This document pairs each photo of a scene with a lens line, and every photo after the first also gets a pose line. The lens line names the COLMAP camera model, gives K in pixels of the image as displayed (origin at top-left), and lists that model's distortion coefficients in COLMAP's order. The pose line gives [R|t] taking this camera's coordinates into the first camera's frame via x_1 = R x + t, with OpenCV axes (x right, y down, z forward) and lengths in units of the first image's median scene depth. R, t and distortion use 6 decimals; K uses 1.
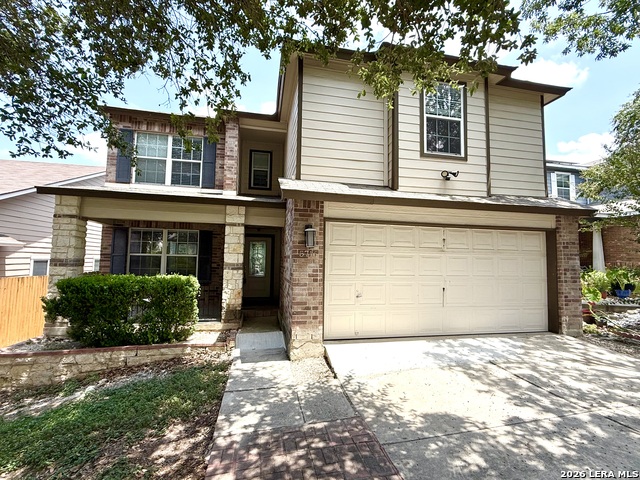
lens RADIAL K [[286.8, 0, 319.4], [0, 286.8, 238.9], [0, 0, 1]] dist [0.004068, 0.000222]
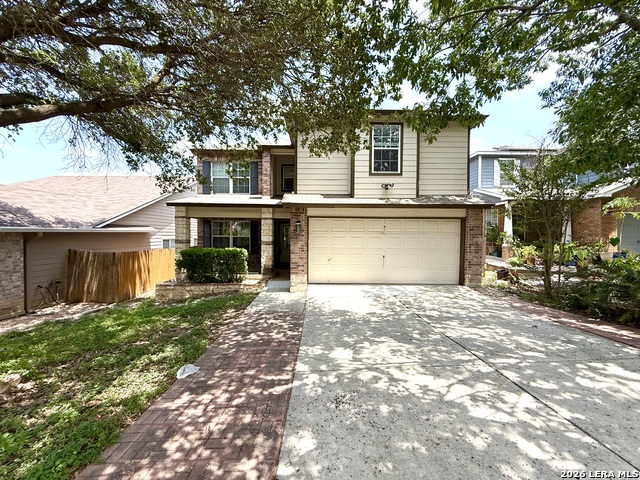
lens RADIAL K [[255.0, 0, 319.2], [0, 255.0, 239.5], [0, 0, 1]] dist [-0.000544, -0.000207]
pose [[0.980537, -0.007076, -0.196205, 0.350451], [0.024408, 0.995991, 0.086060, -0.056069], [0.194810, -0.089174, 0.976779, -0.486586]]
